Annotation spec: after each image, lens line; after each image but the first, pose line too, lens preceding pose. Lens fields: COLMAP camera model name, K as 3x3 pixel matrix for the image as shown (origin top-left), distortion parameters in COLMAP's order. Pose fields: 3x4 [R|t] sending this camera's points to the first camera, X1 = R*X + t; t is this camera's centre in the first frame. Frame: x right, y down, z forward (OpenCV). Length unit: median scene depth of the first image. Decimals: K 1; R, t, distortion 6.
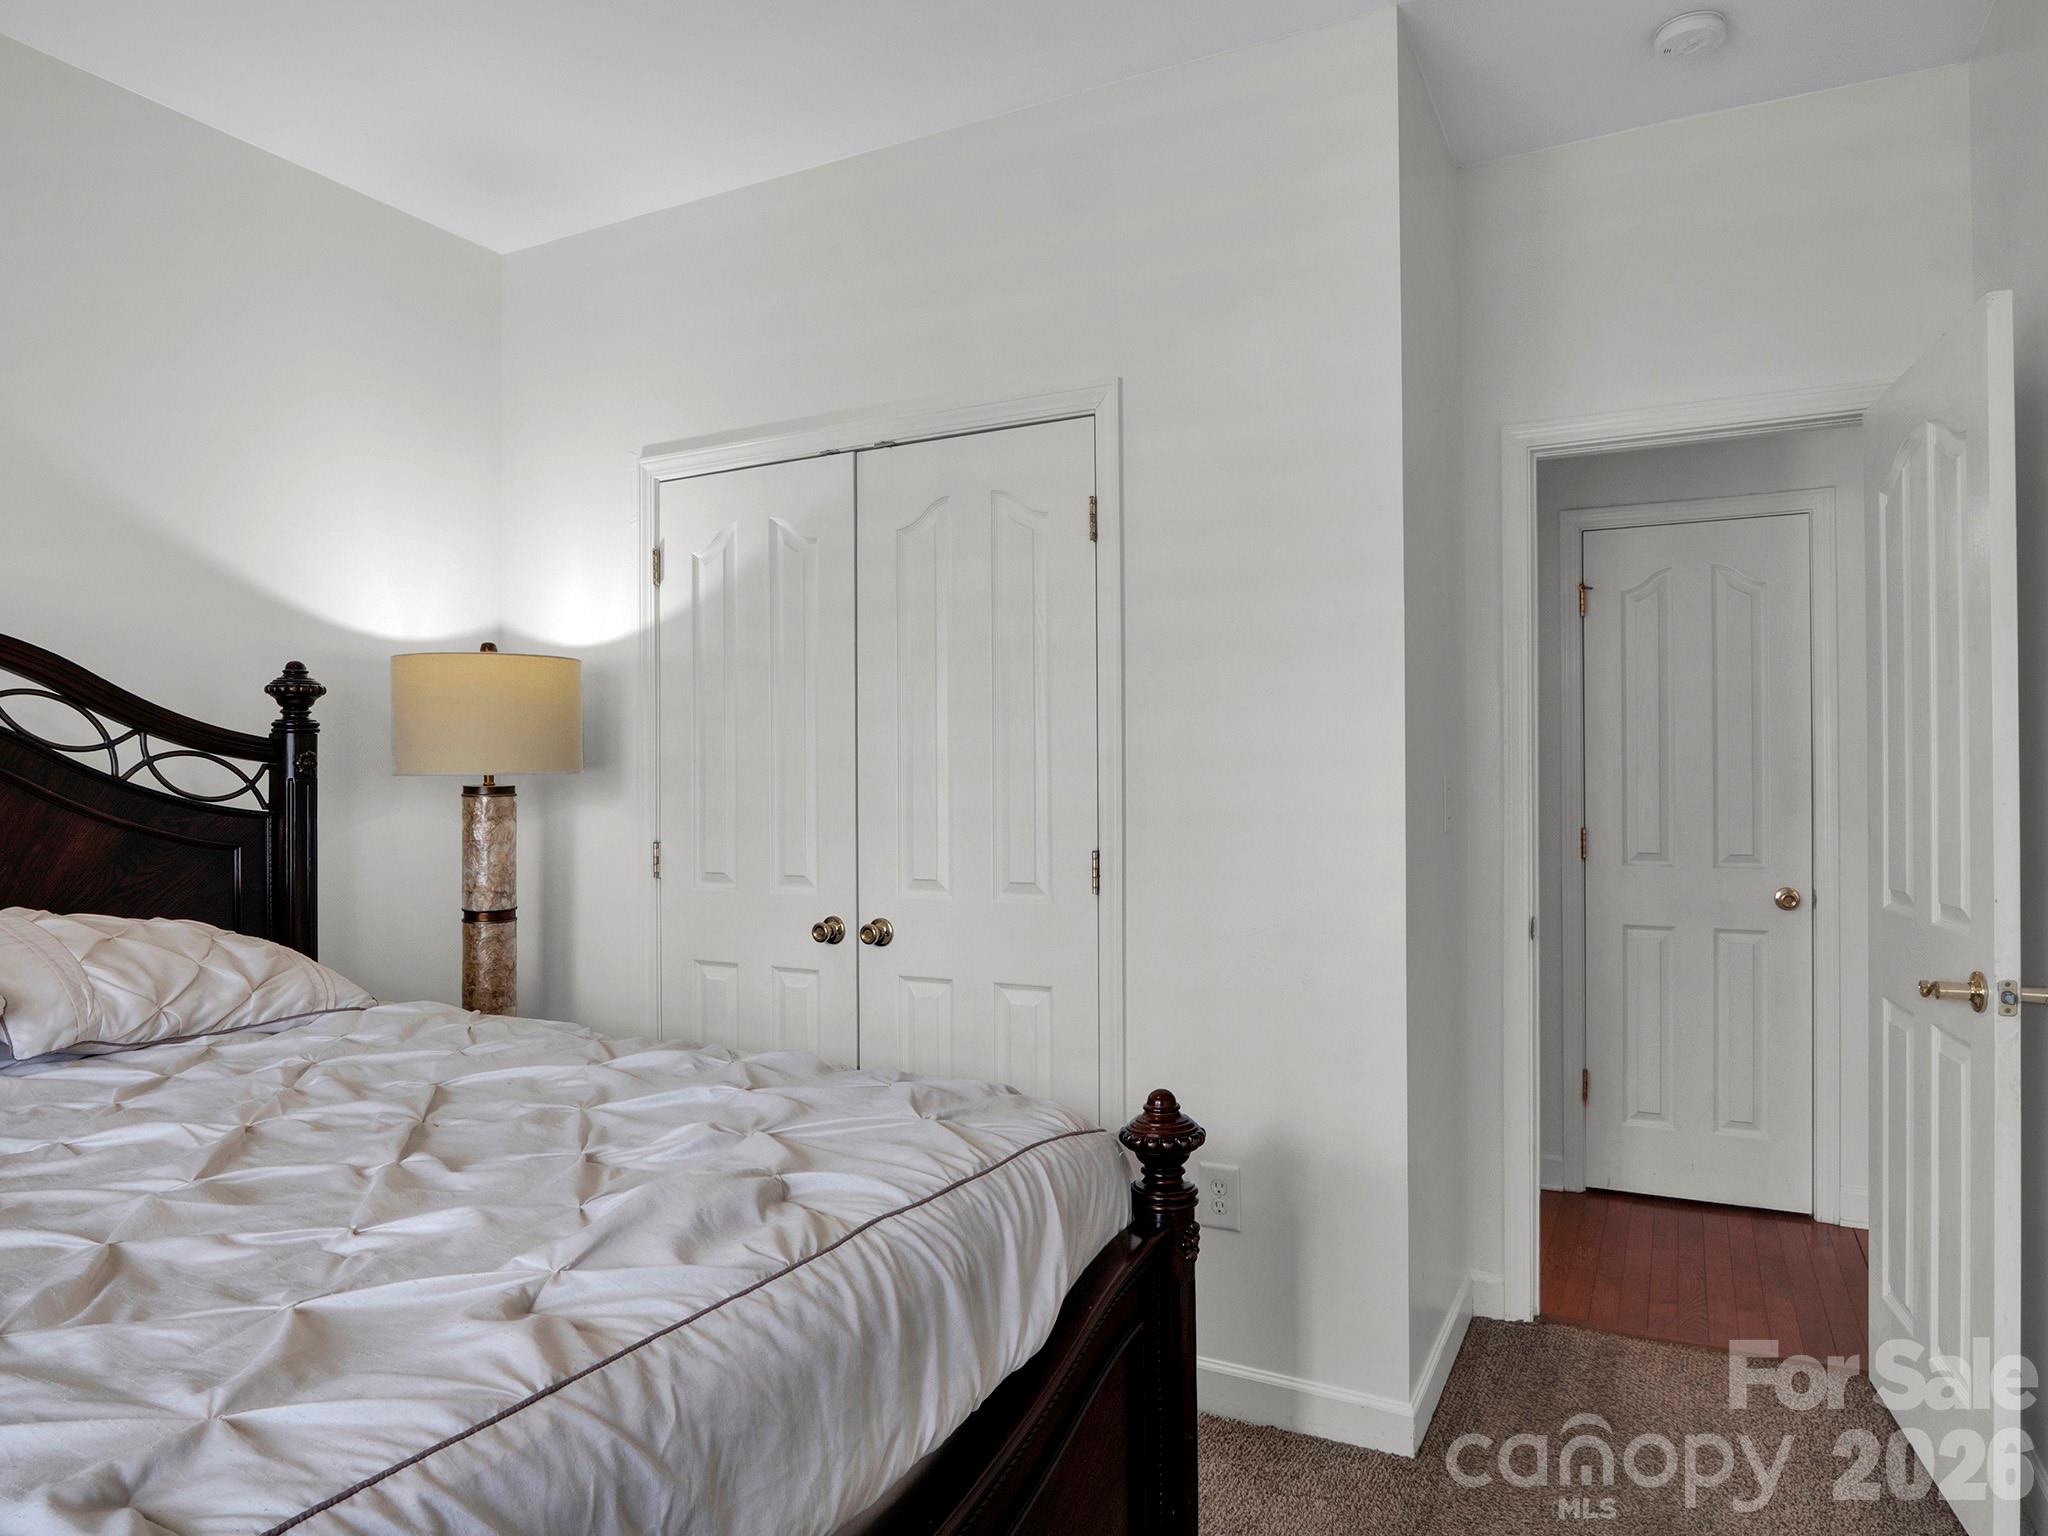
lens RADIAL K [[1287.9, 0, 1024.0], [0, 1287.9, 768.0], [0, 0, 1]] dist [-0.019637, 0.003222]
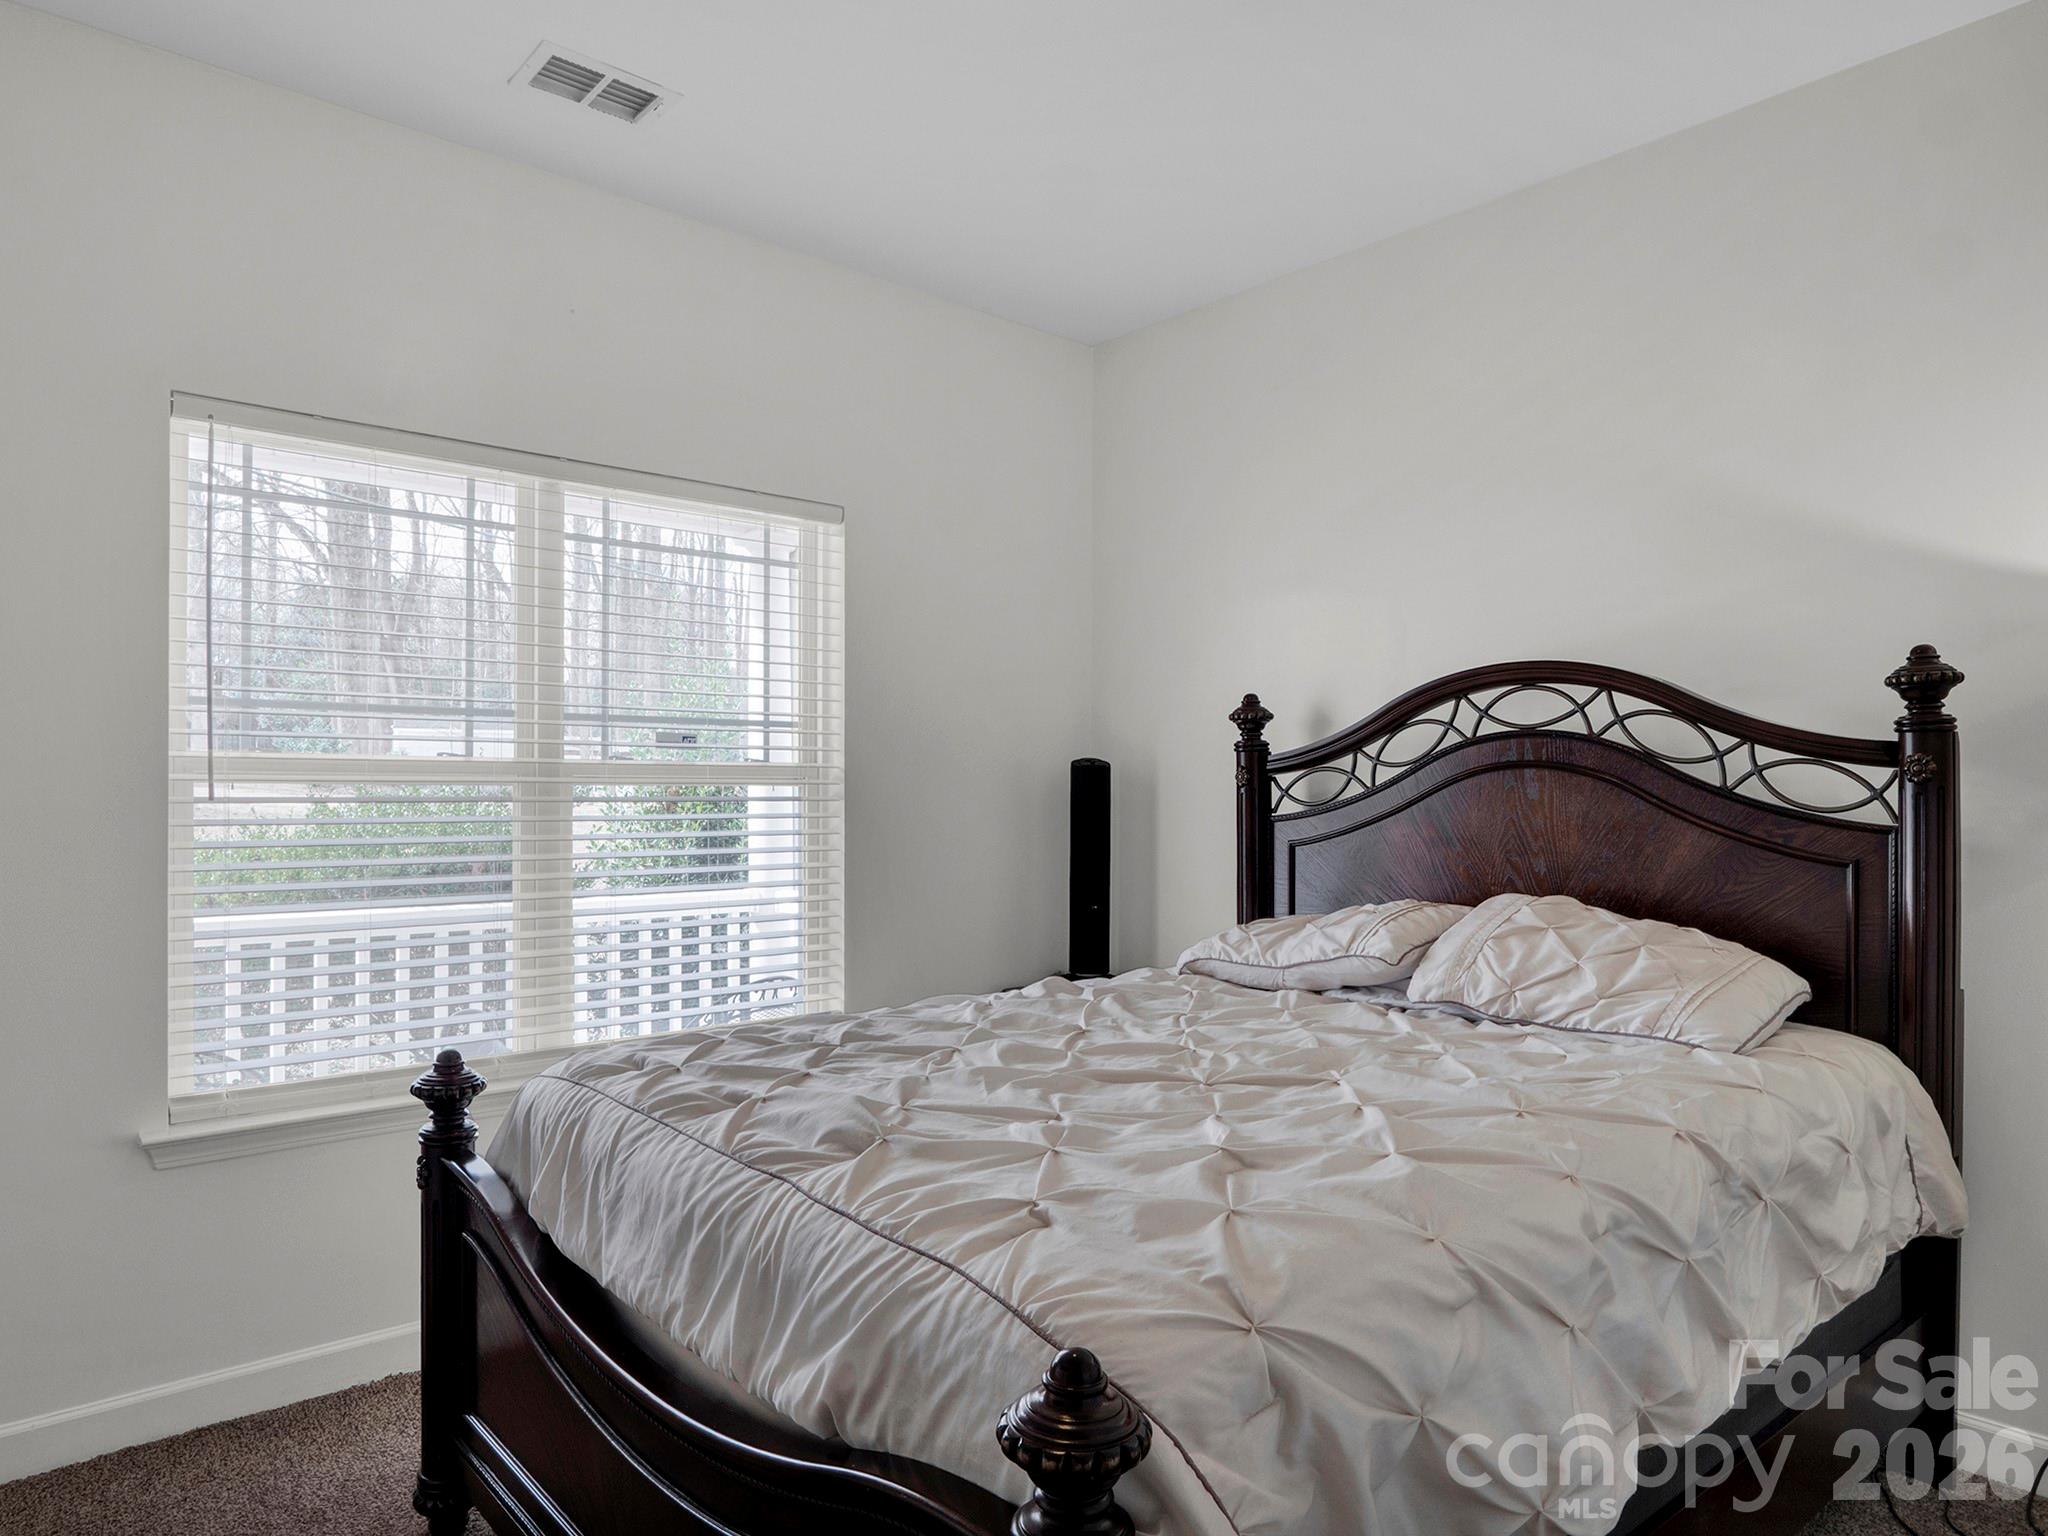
lens RADIAL K [[1287.9, 0, 1024.0], [0, 1287.9, 768.0], [0, 0, 1]] dist [-0.019637, 0.003222]
pose [[-0.383377, -0.020545, -0.923363, 0.428591], [0.009671, 0.999608, -0.026257, 0.012485], [0.923541, -0.018996, -0.383029, 0.817243]]
